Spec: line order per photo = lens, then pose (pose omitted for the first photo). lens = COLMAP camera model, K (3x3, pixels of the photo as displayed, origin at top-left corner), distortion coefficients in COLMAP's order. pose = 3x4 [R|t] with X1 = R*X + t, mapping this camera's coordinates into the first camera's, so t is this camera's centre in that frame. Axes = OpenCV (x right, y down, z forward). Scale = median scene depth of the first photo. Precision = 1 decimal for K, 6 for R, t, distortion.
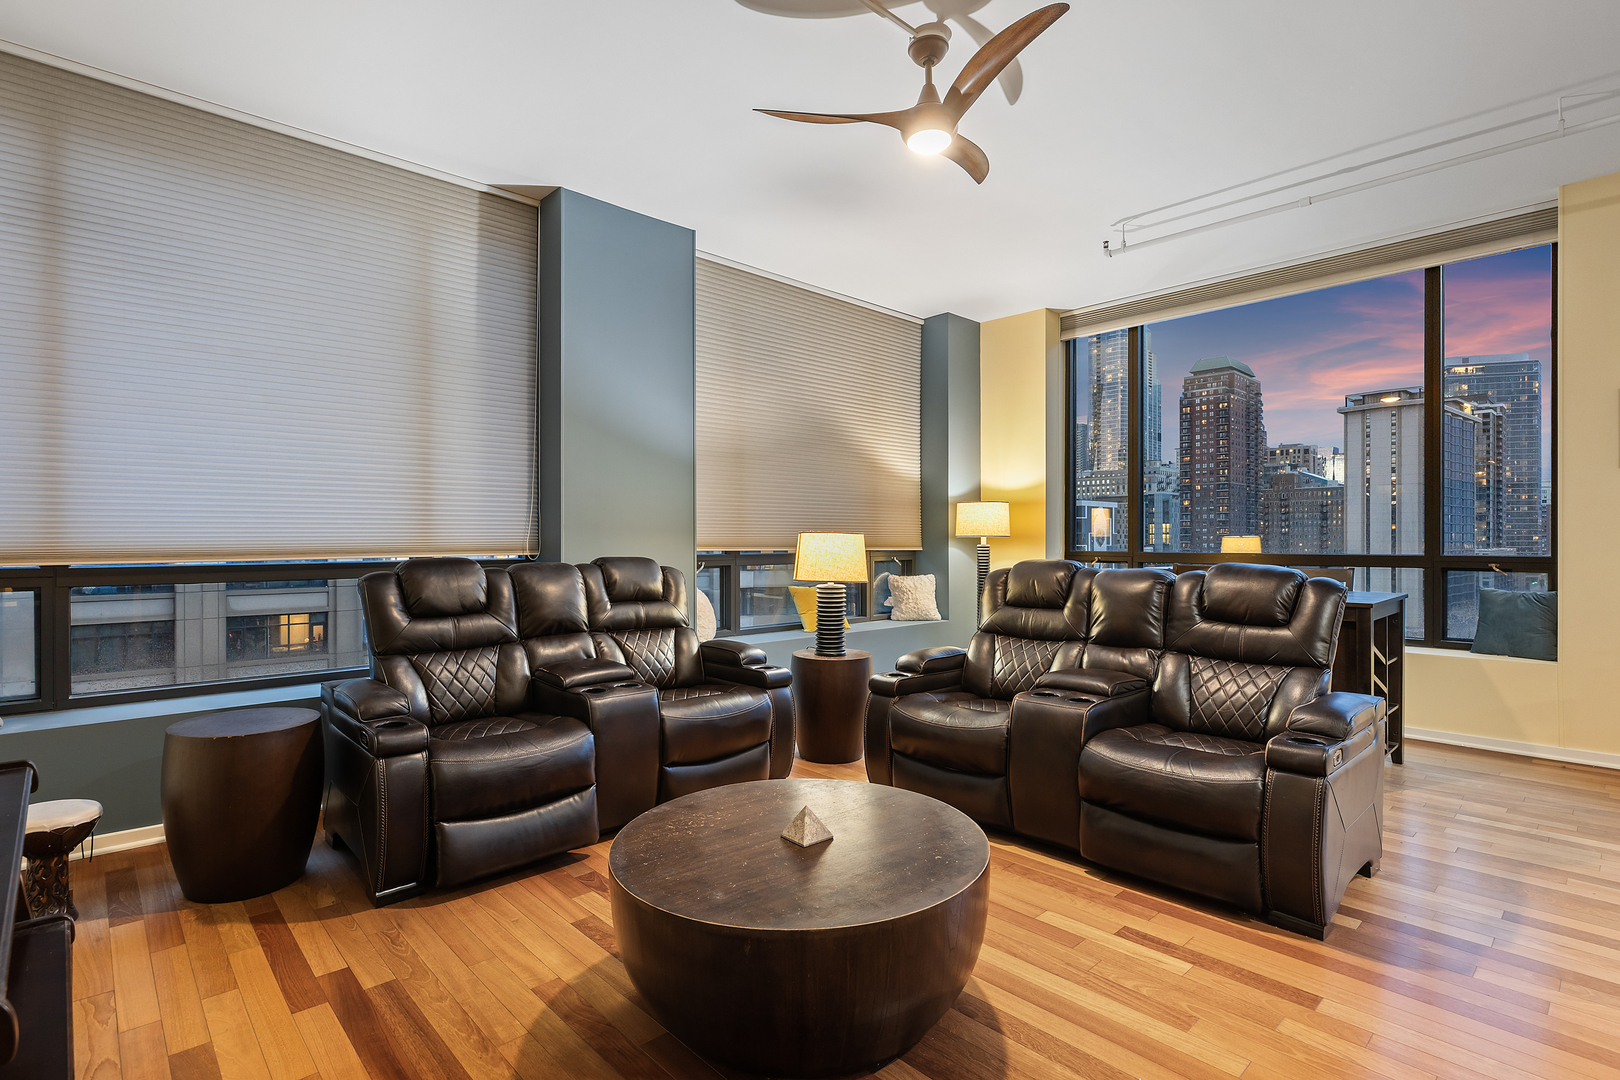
lens RADIAL K [[769.5, 0, 785.4], [0, 769.5, 540.2], [0, 0, 1]] dist [-0.015856, -0.001544]
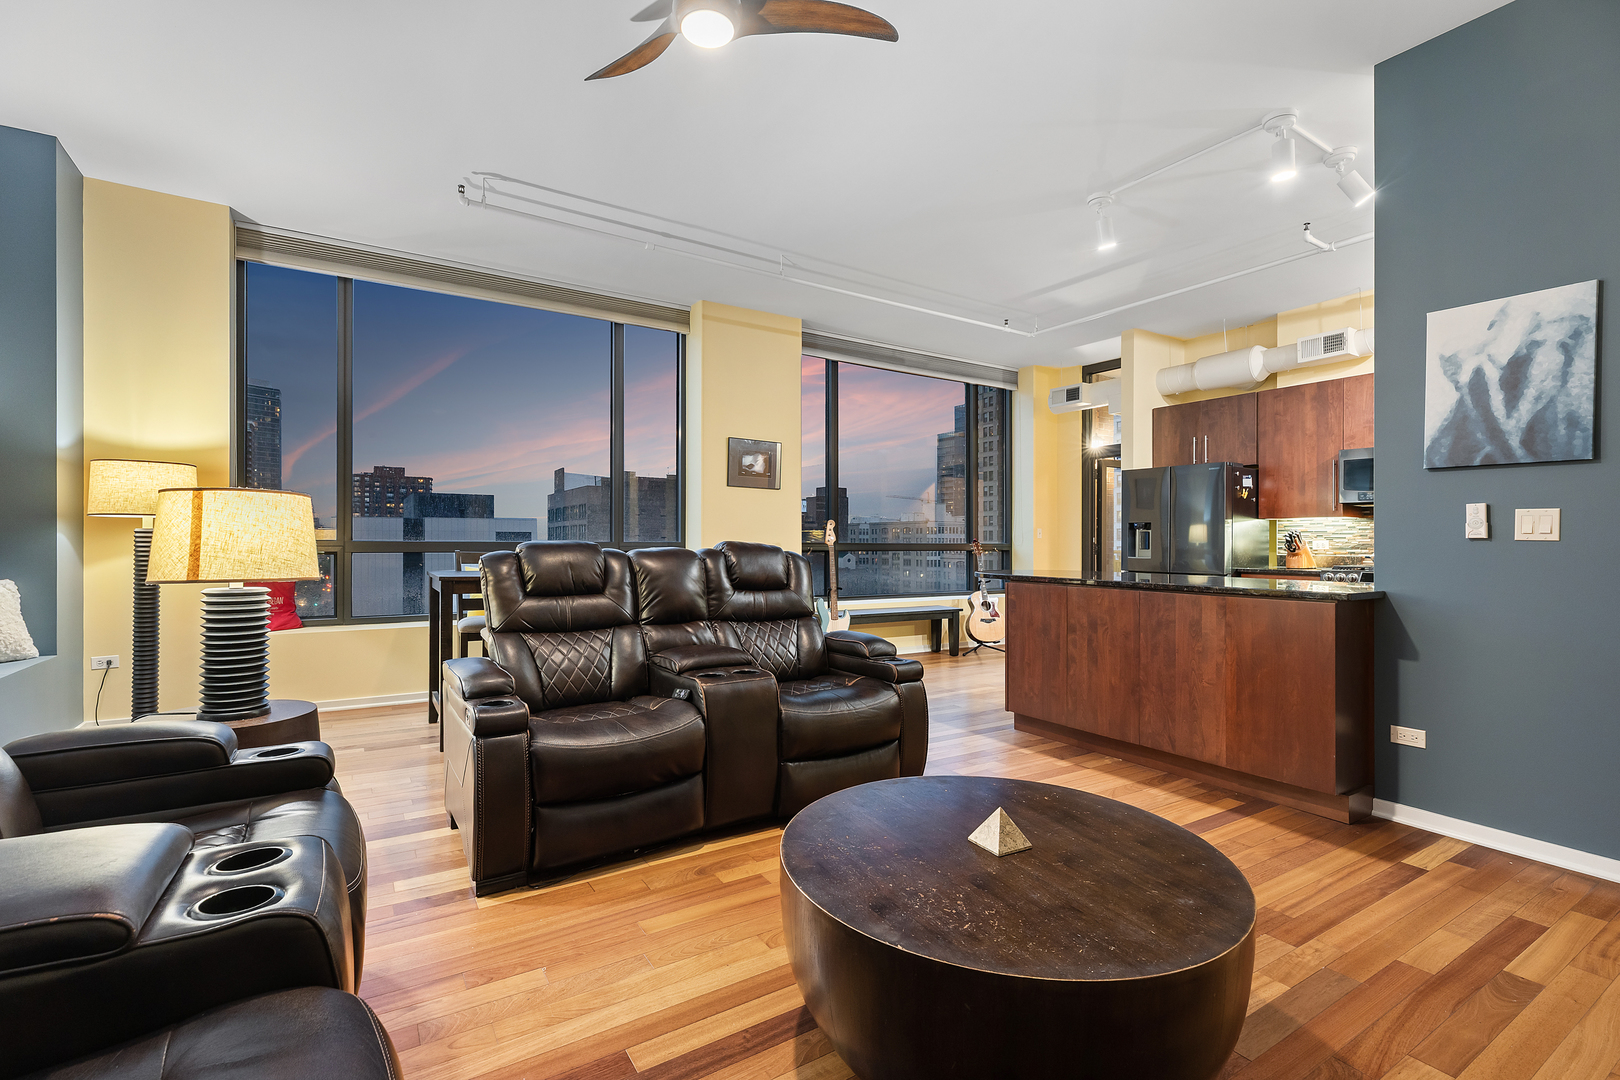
lens RADIAL K [[738.4, 0, 799.5], [0, 738.4, 536.8], [0, 0, 1]] dist [0.005452, 0.000311]
pose [[0.169238, 0.009020, 0.985534, -0.254526], [-0.002158, 0.999959, -0.008781, 0.016603], [-0.985573, -0.000641, 0.169251, 0.333688]]
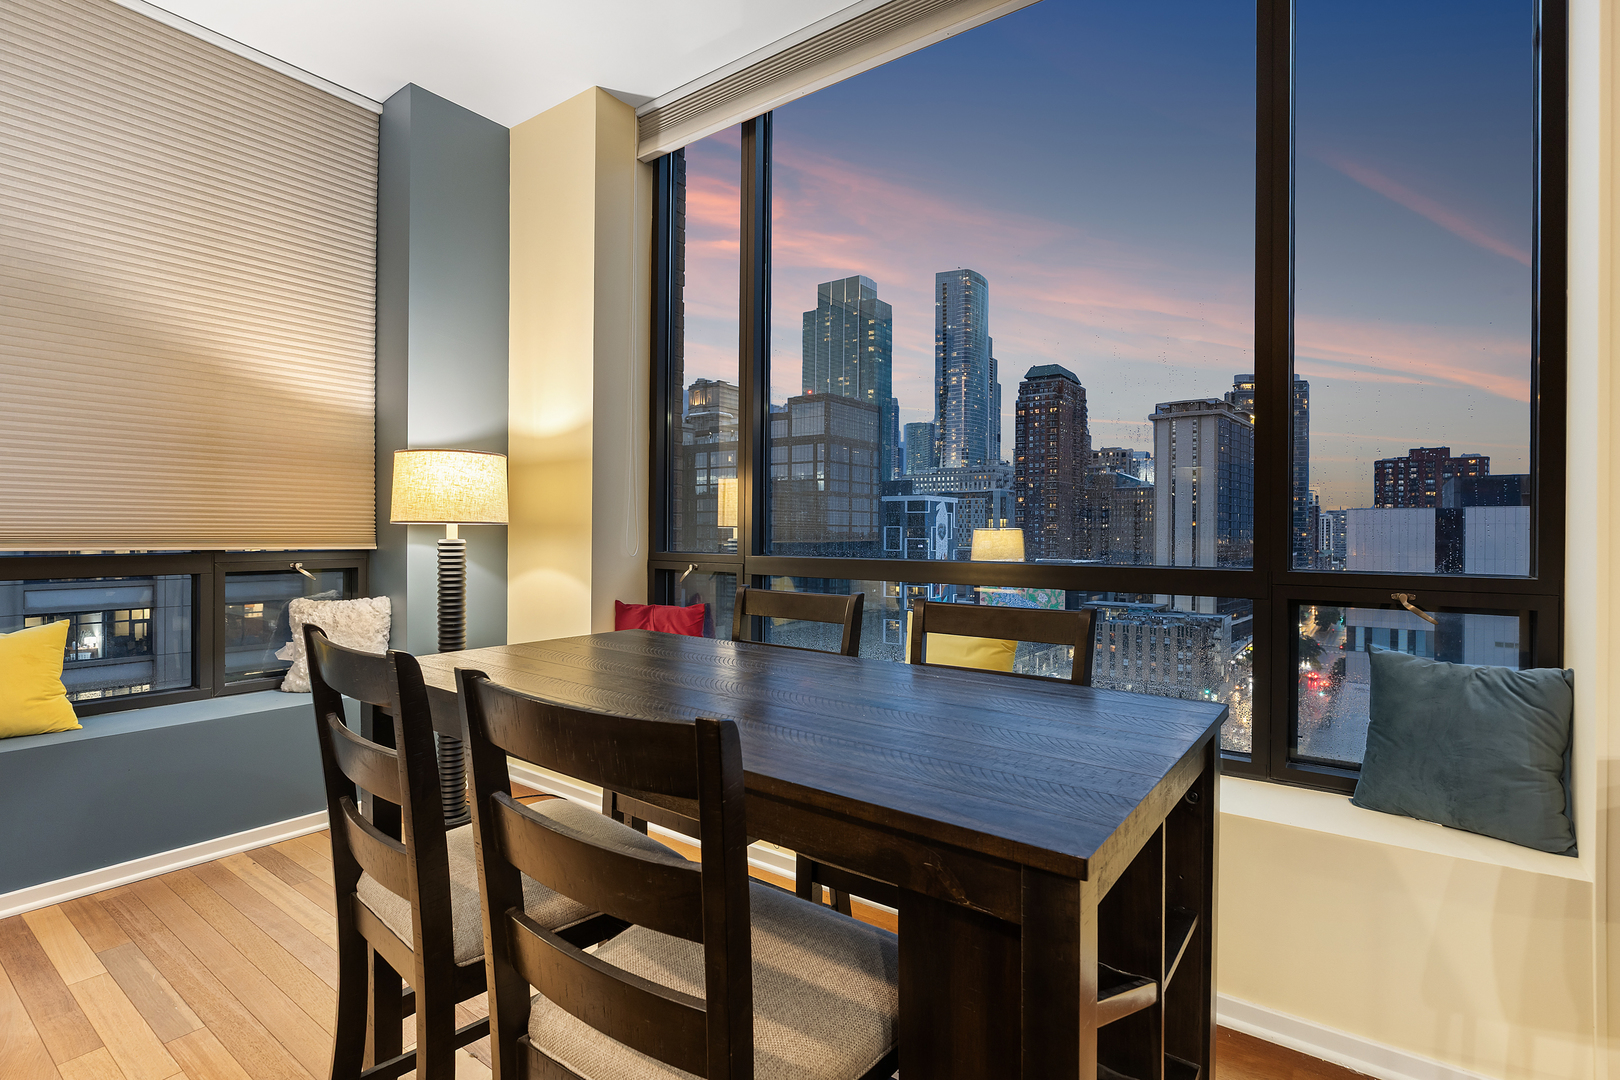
lens RADIAL K [[769.5, 0, 793.3], [0, 769.5, 527.8], [0, 0, 1]] dist [-0.015856, -0.001544]
pose [[0.981577, 0.008172, 0.190893, 0.360824], [-0.006983, 0.999952, -0.006901, -0.000203], [-0.190940, 0.005441, 0.981587, 0.450649]]
